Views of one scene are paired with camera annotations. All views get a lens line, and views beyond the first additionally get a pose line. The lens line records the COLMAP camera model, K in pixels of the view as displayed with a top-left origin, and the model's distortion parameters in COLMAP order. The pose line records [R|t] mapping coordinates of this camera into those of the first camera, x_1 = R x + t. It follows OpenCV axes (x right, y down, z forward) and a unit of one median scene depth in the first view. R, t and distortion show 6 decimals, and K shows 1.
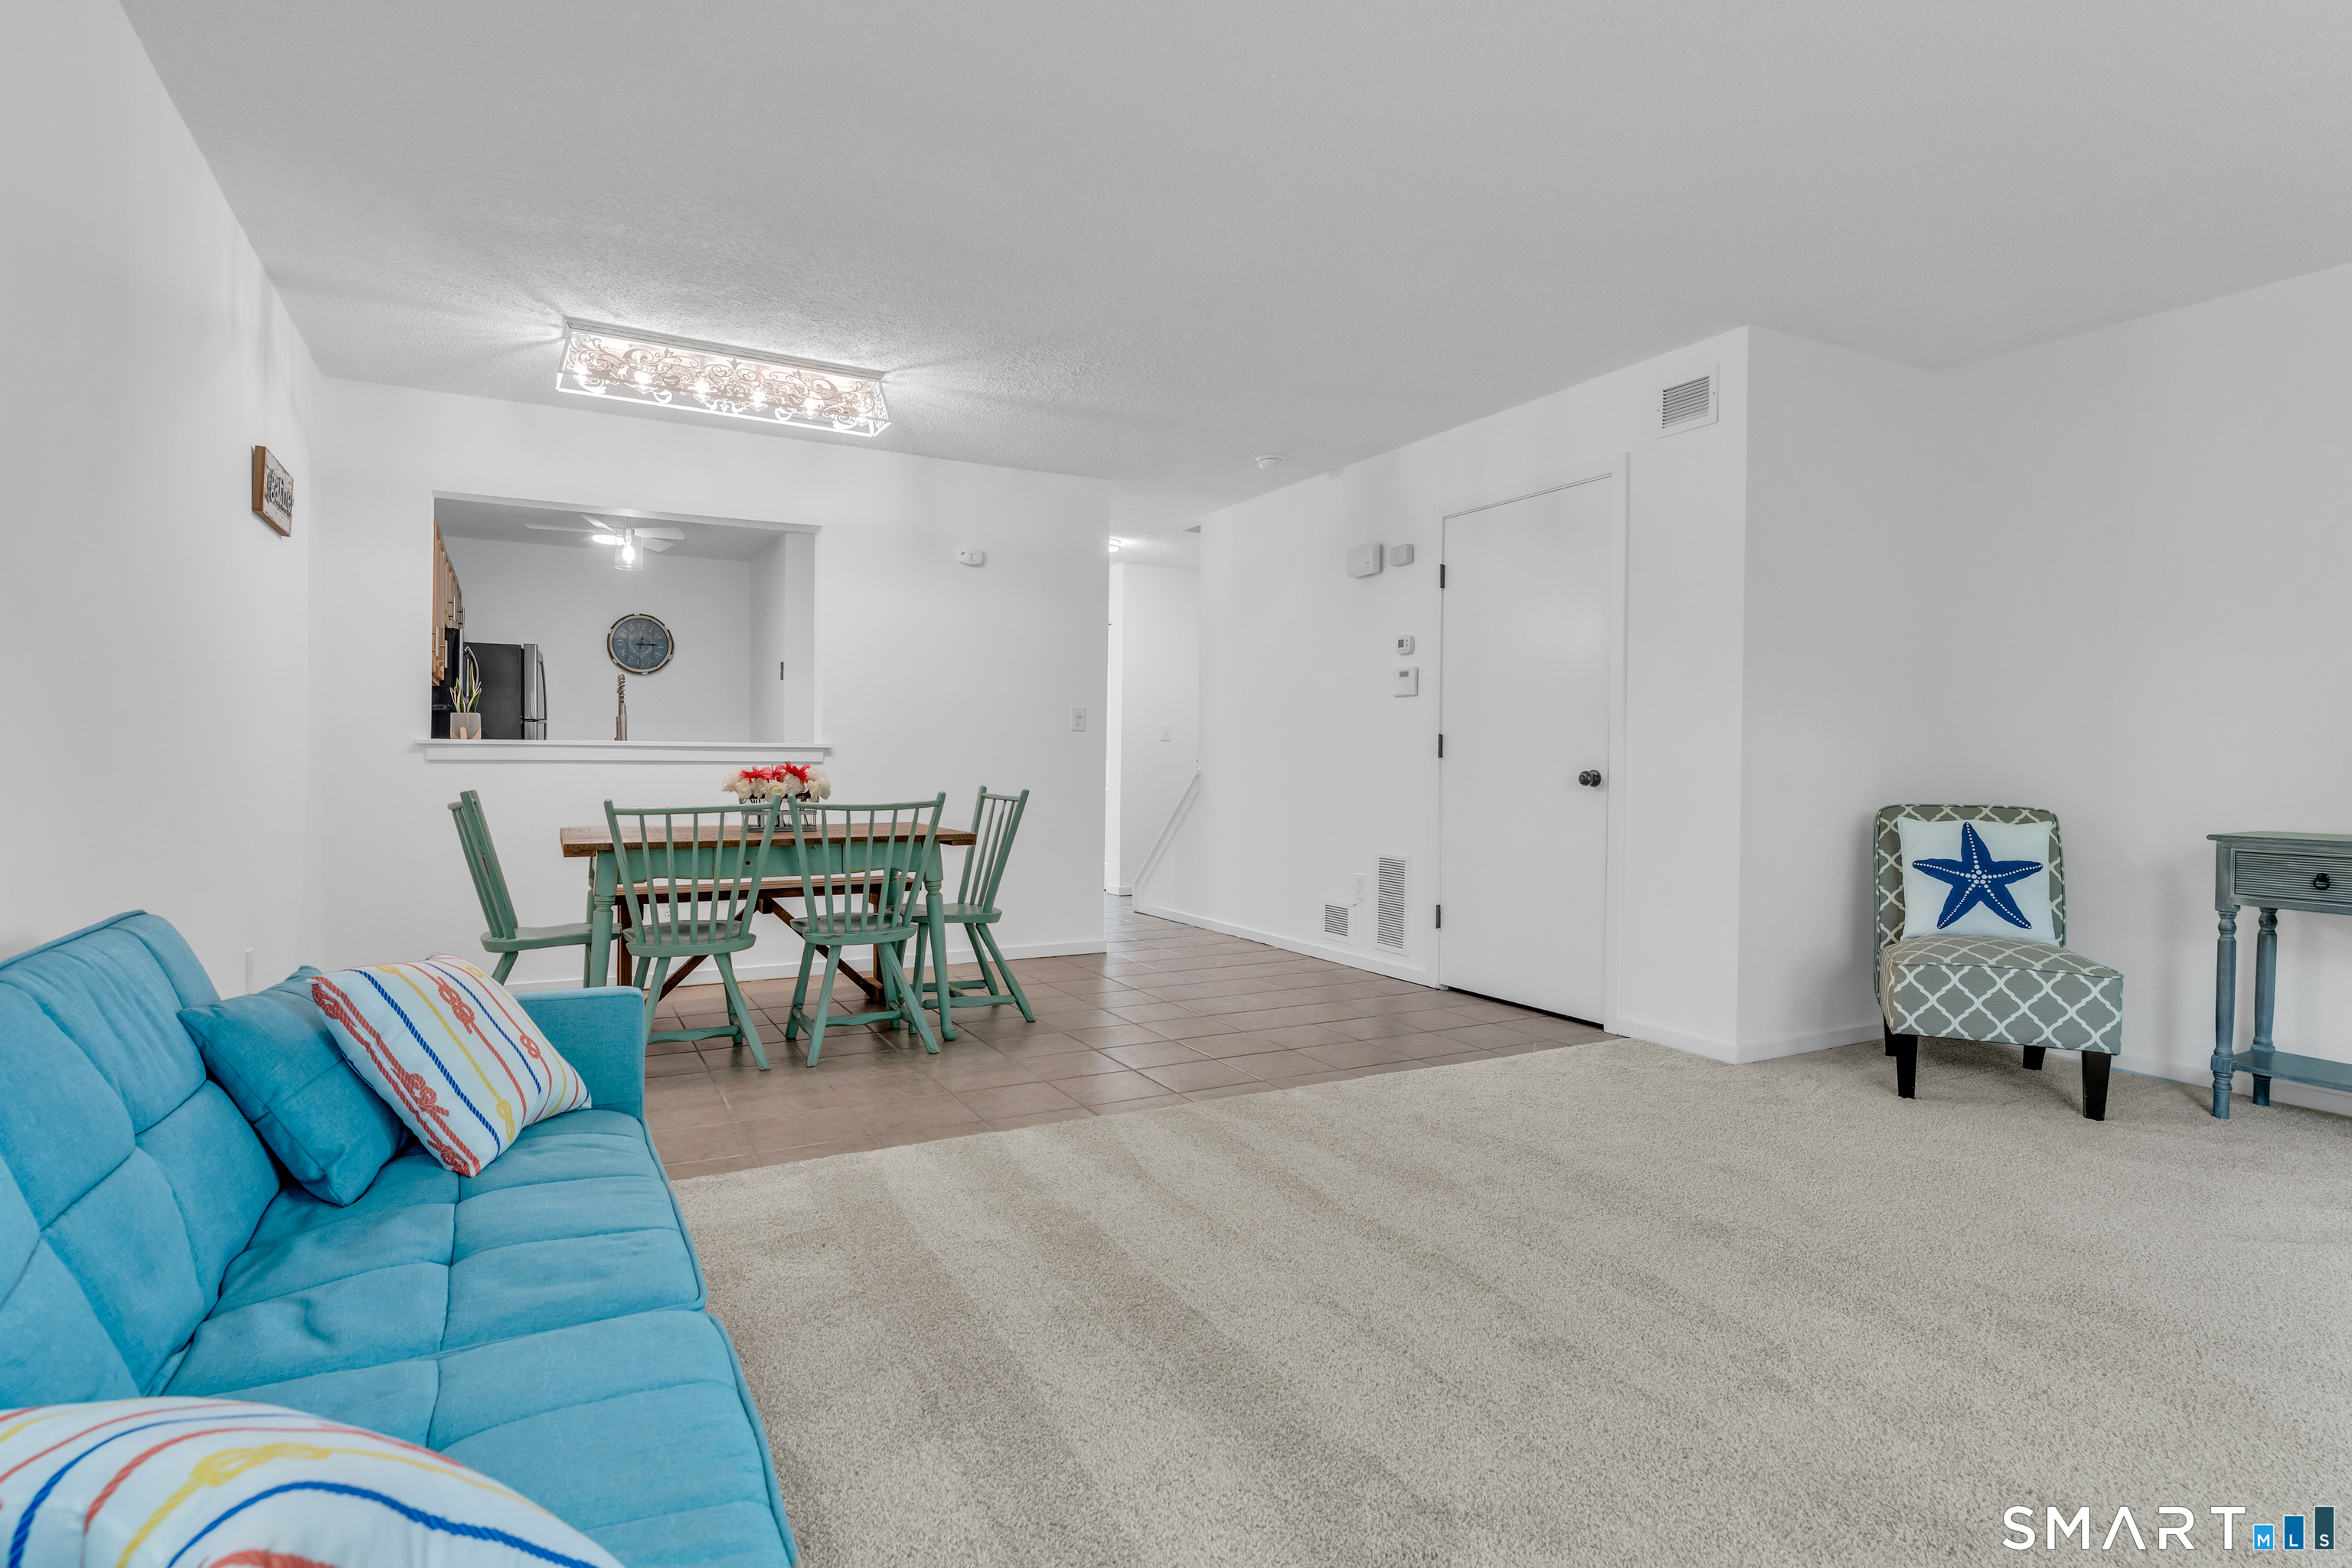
lens RADIAL K [[1188.9, 0, 1181.5], [0, 1188.9, 784.8], [0, 0, 1]] dist [0.000956, -0.001643]
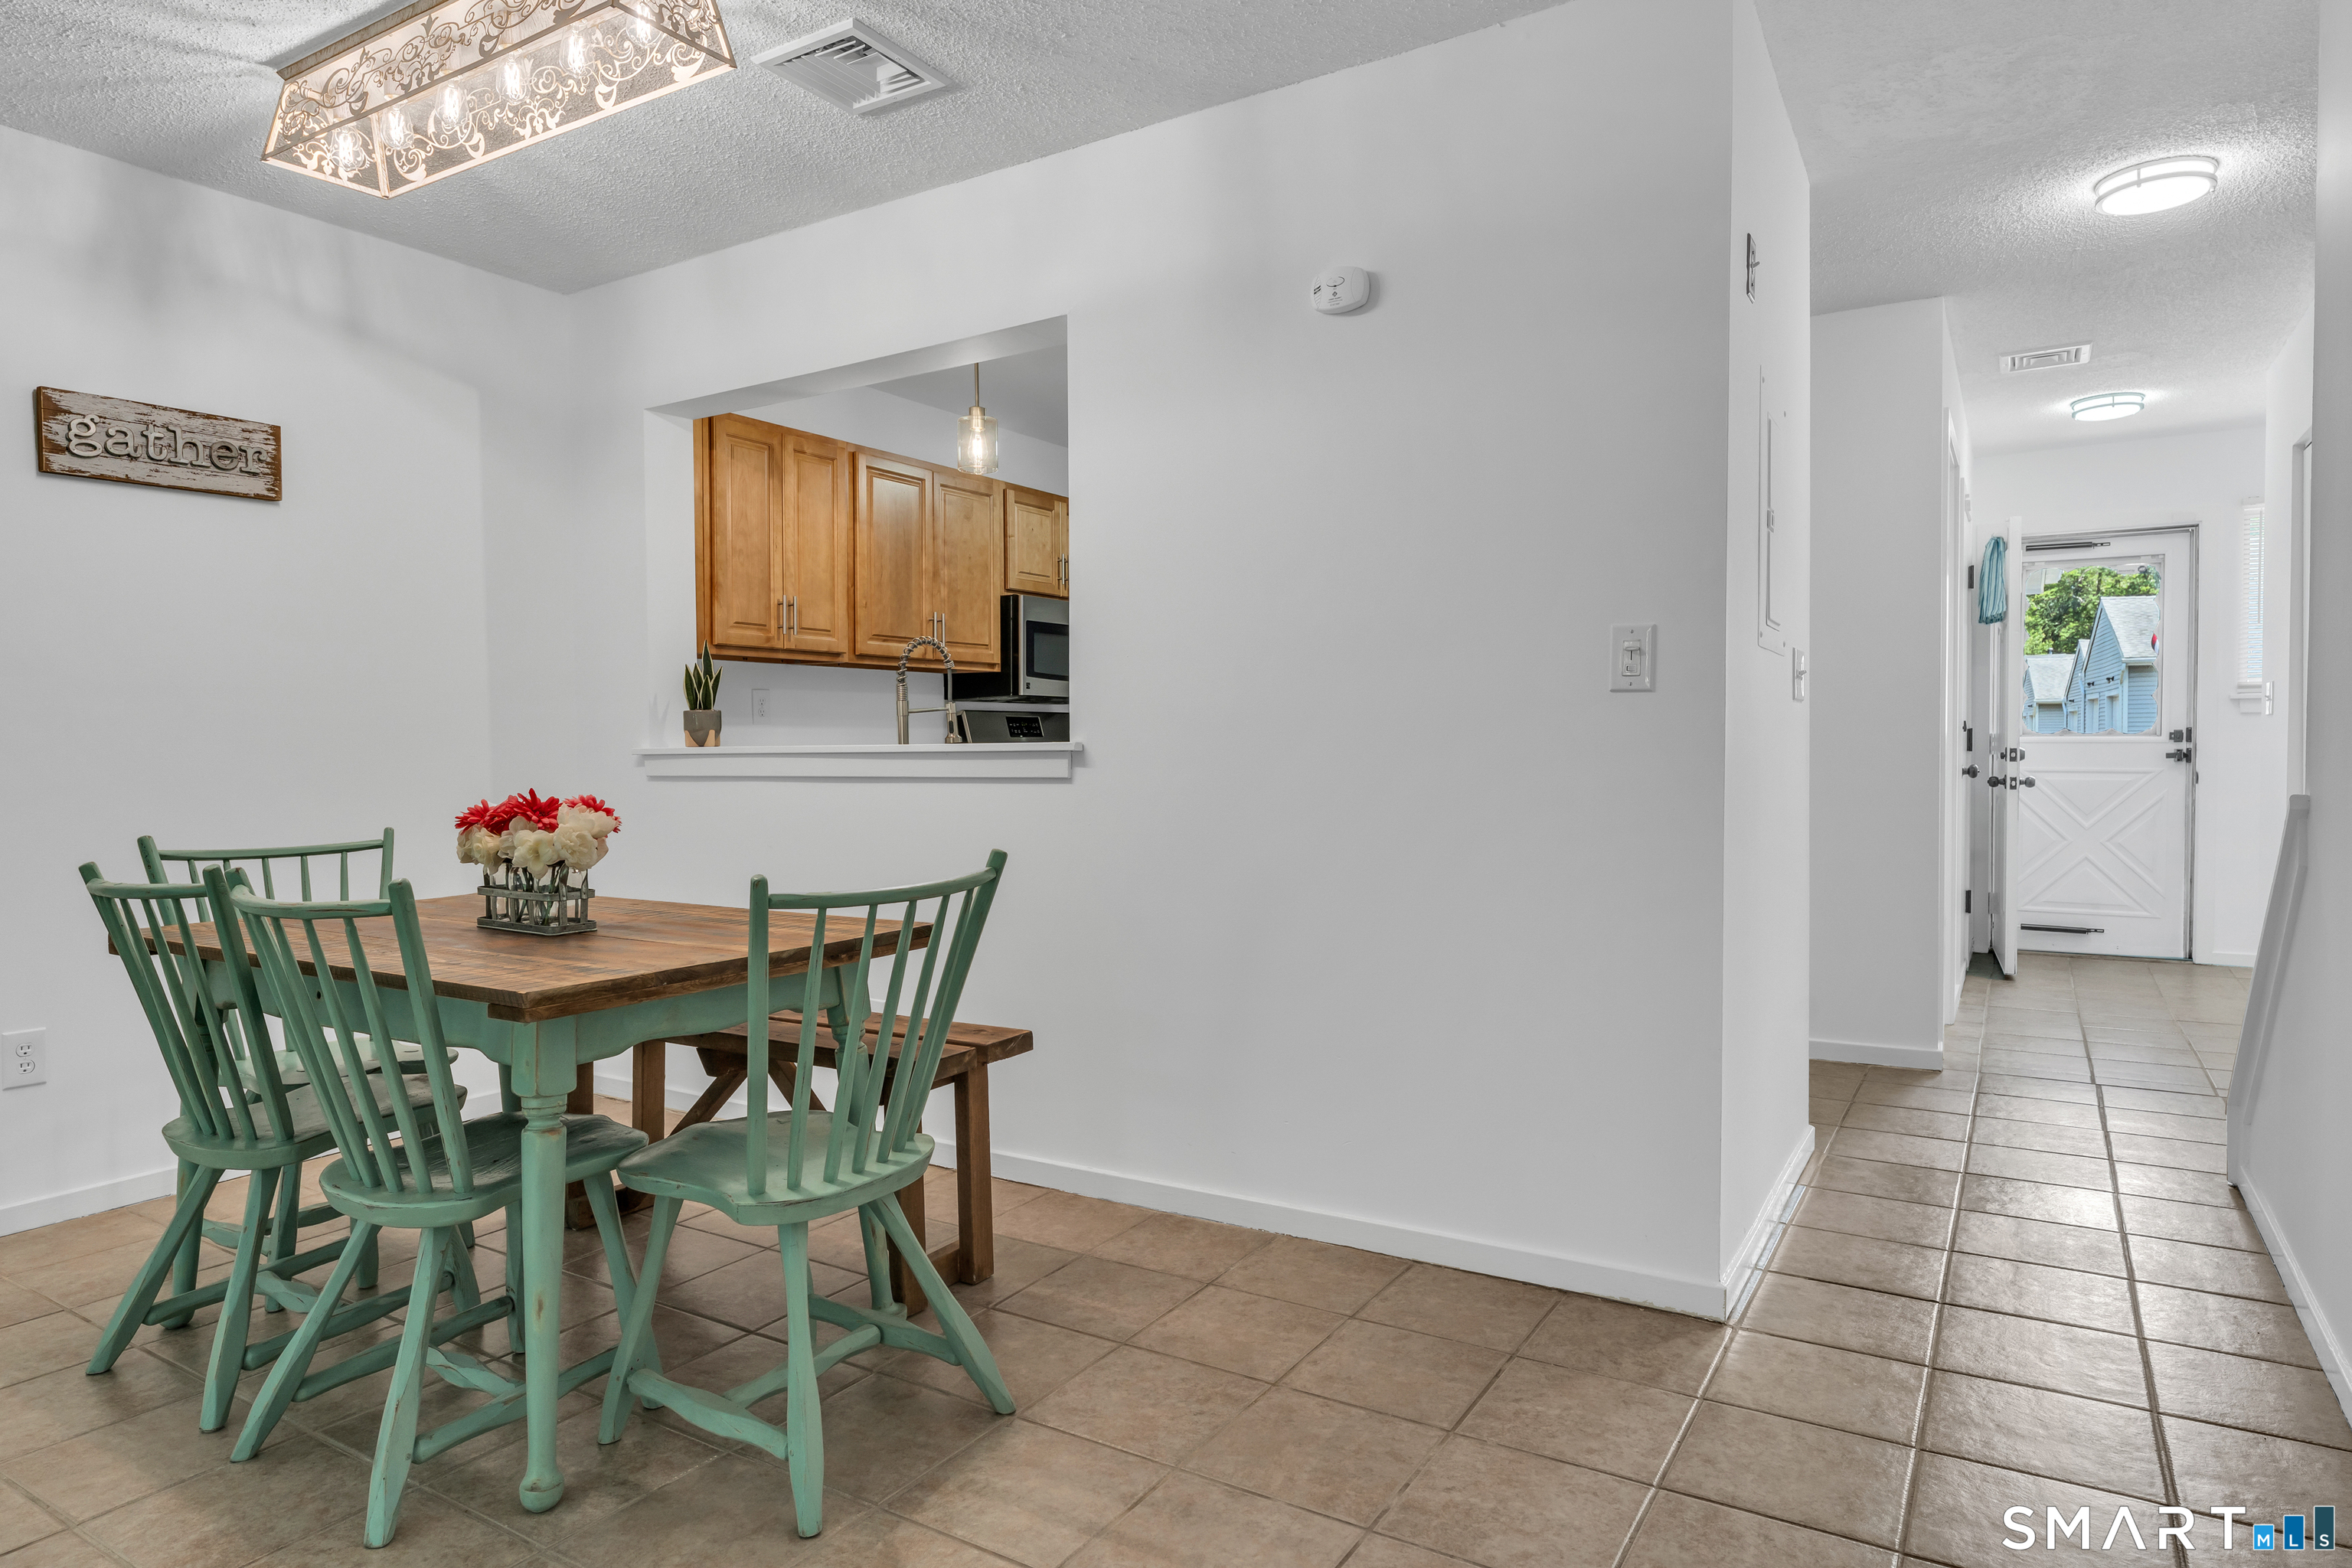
lens RADIAL K [[1403.9, 0, 1180.8], [0, 1403.9, 780.7], [0, 0, 1]] dist [0.004383, 0.000172]
pose [[0.486512, 0.009659, -0.873620, 0.317451], [-0.005216, 0.999953, 0.008151, -0.030130], [0.873658, 0.000591, 0.486540, 0.966896]]
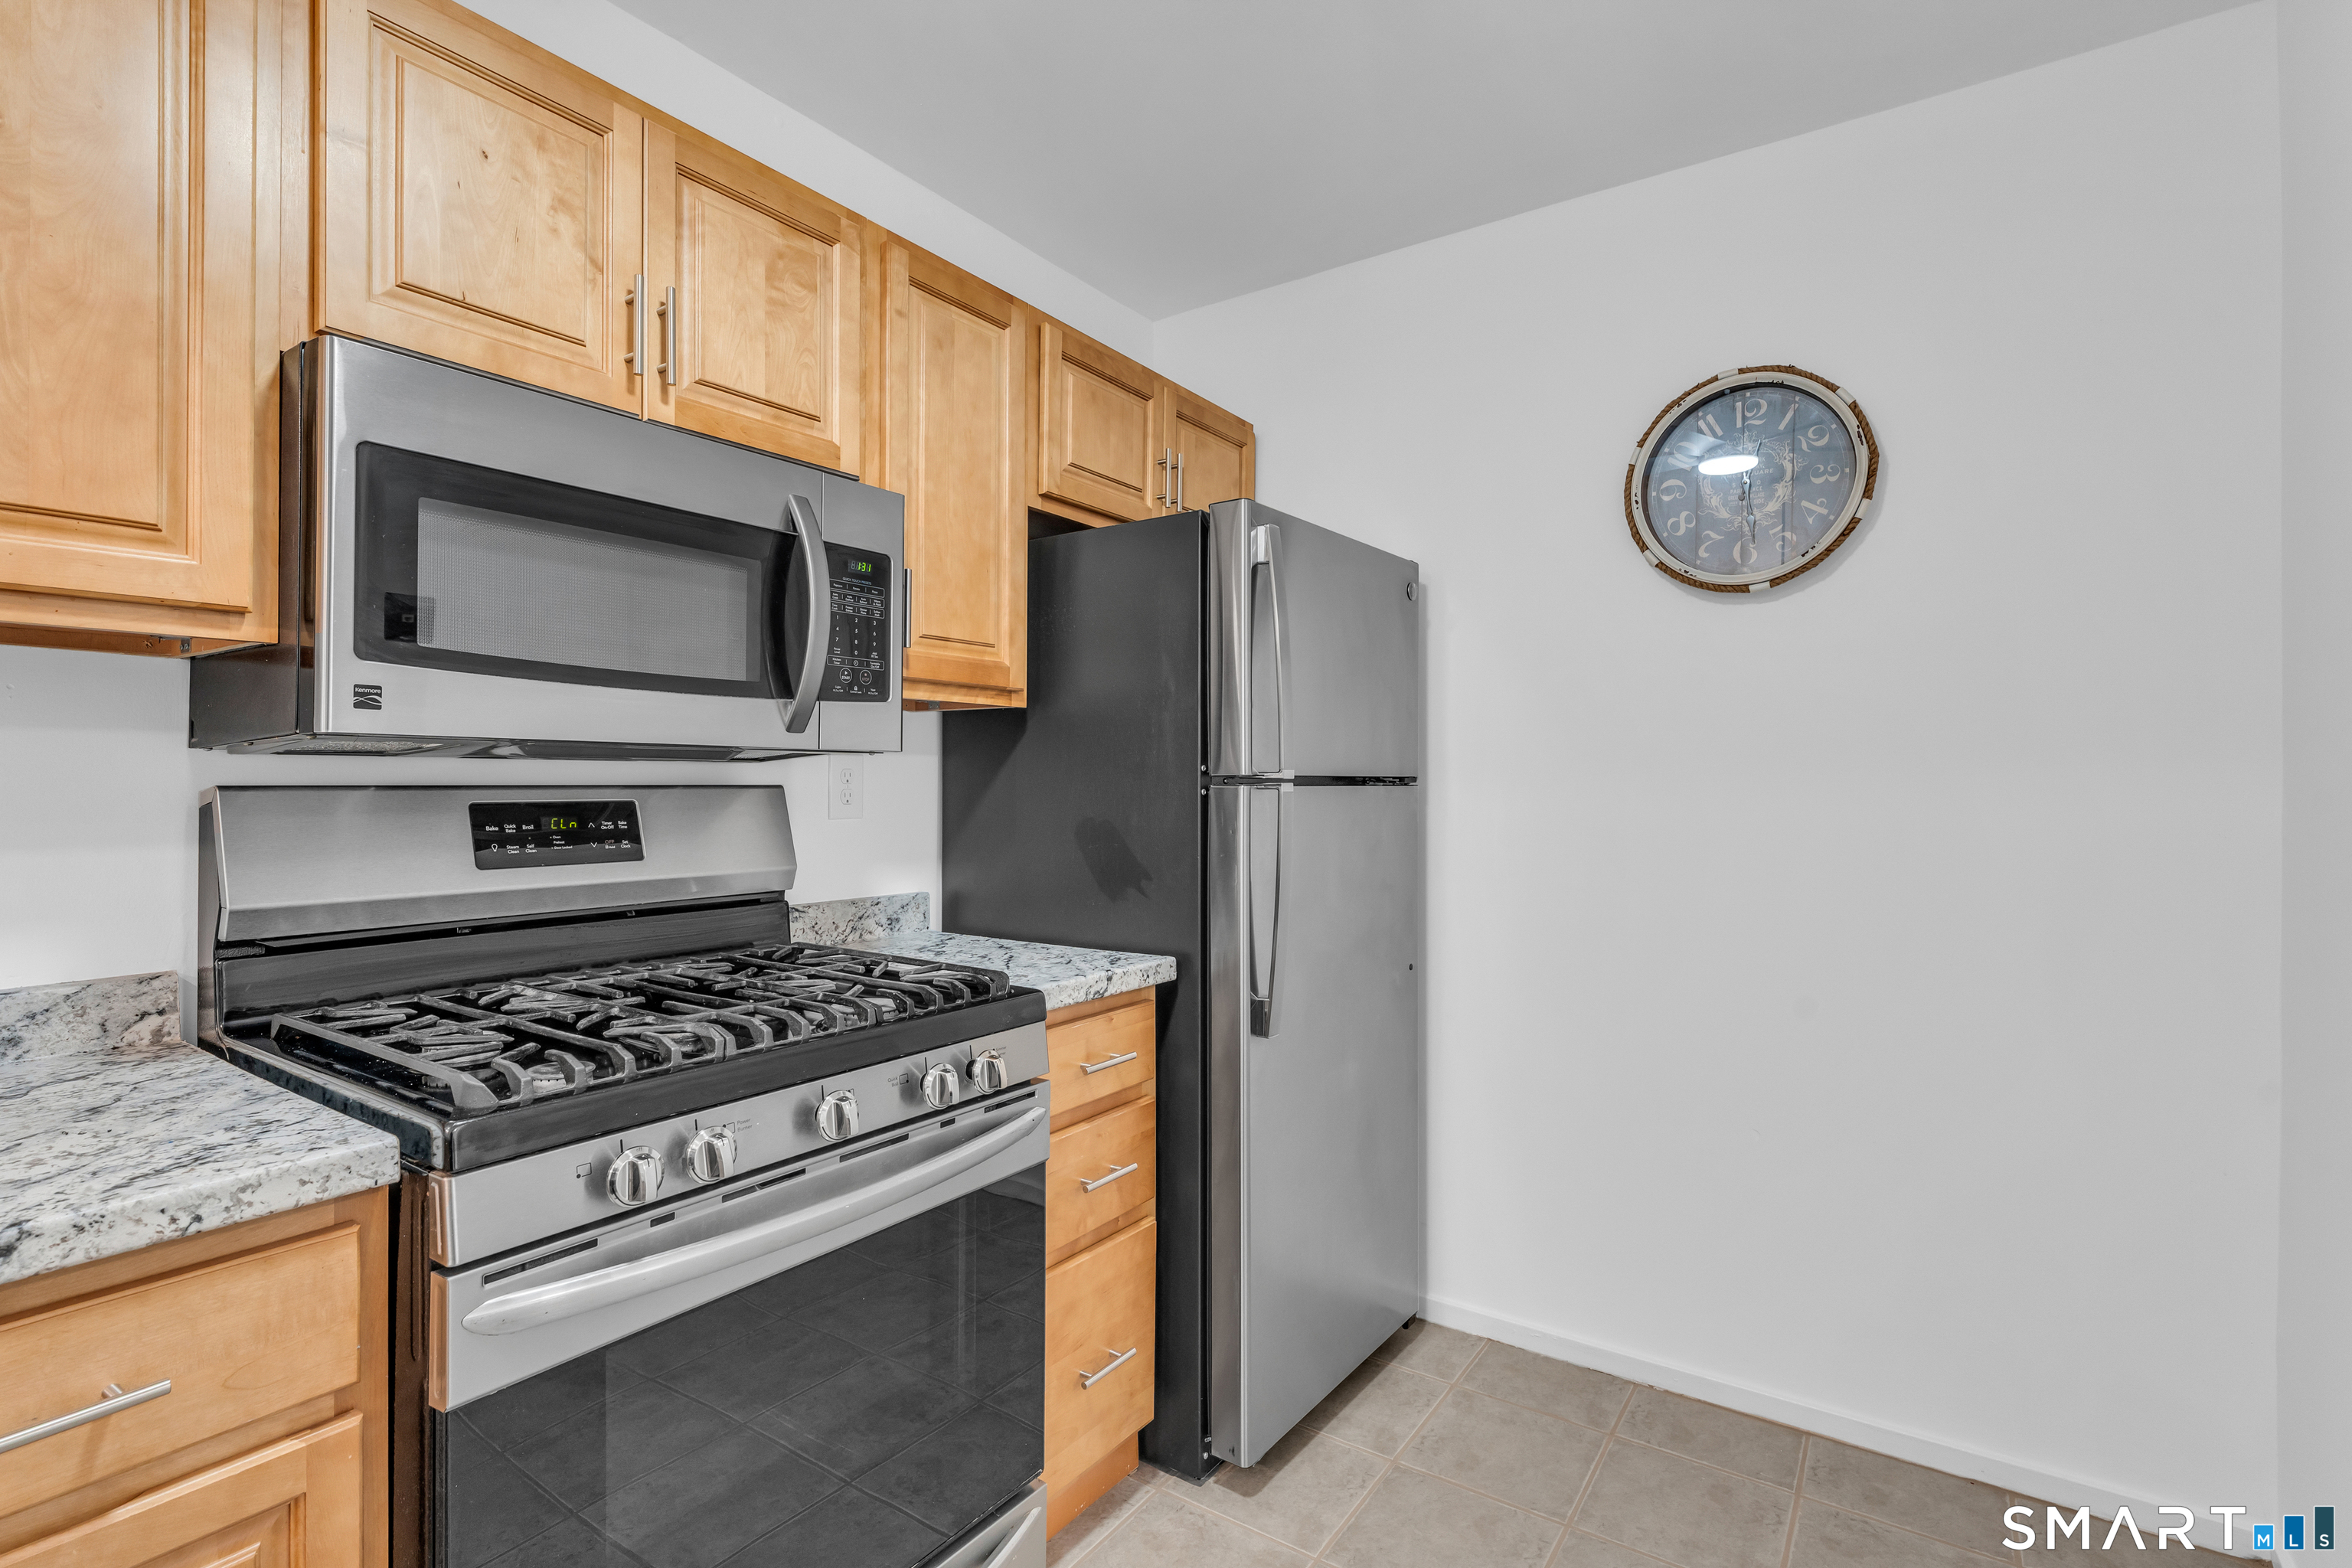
lens RADIAL K [[1118.2, 0, 1188.0], [0, 1118.2, 781.4], [0, 0, 1]] dist [-0.001286, 0.000181]
pose [[0.436562, -0.008553, -0.899634, -0.593809], [-0.017570, 0.999683, -0.018030, -0.087241], [0.899503, 0.023677, 0.436273, 1.553758]]
